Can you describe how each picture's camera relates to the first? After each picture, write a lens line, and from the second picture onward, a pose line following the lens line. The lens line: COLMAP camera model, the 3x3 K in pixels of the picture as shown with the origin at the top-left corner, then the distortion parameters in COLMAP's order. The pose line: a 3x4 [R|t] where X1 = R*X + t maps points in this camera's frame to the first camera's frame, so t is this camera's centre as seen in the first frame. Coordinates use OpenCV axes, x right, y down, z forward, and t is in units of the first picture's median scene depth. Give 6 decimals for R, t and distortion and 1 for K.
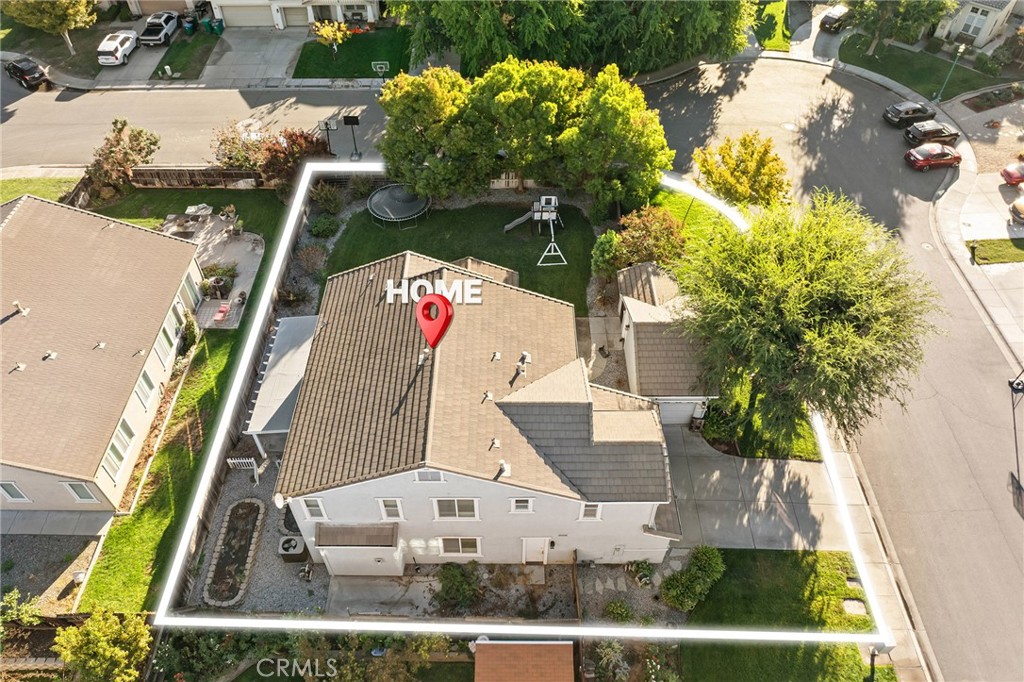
lens RADIAL K [[725.4, 0, 516.7], [0, 725.4, 311.3], [0, 0, 1]] dist [-0.030365, -0.007840]
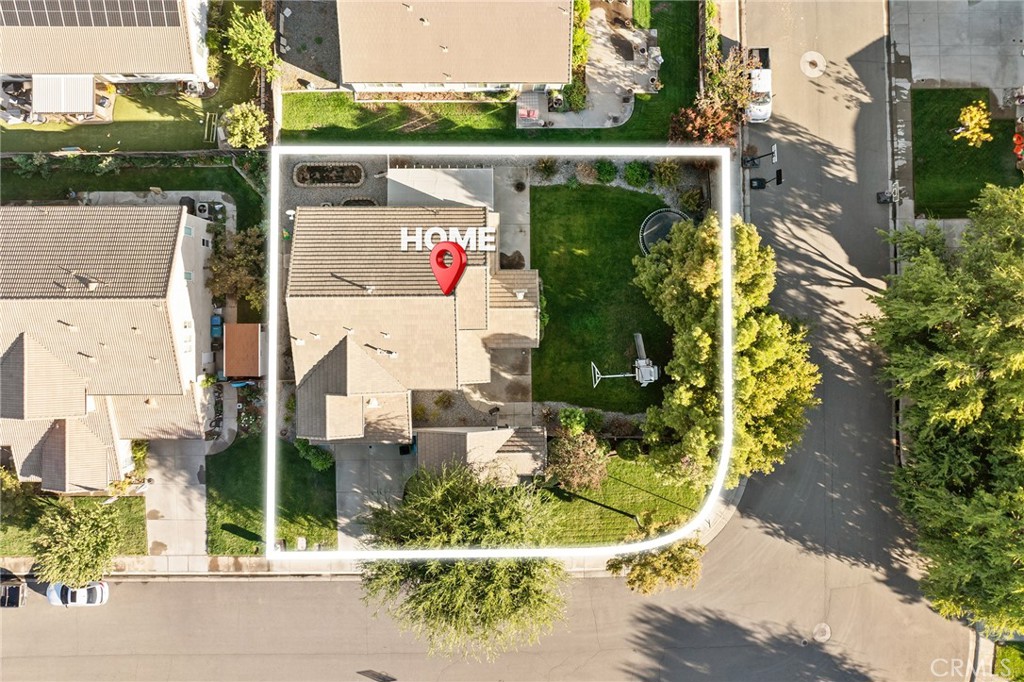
lens RADIAL K [[725.4, 0, 516.7], [0, 725.4, 311.3], [0, 0, 1]] dist [-0.030365, -0.007840]
pose [[0.000160, 0.999873, -0.015941, -0.048762], [-0.747984, 0.010700, 0.663630, -1.031416], [0.663717, 0.011817, 0.747891, 0.046530]]
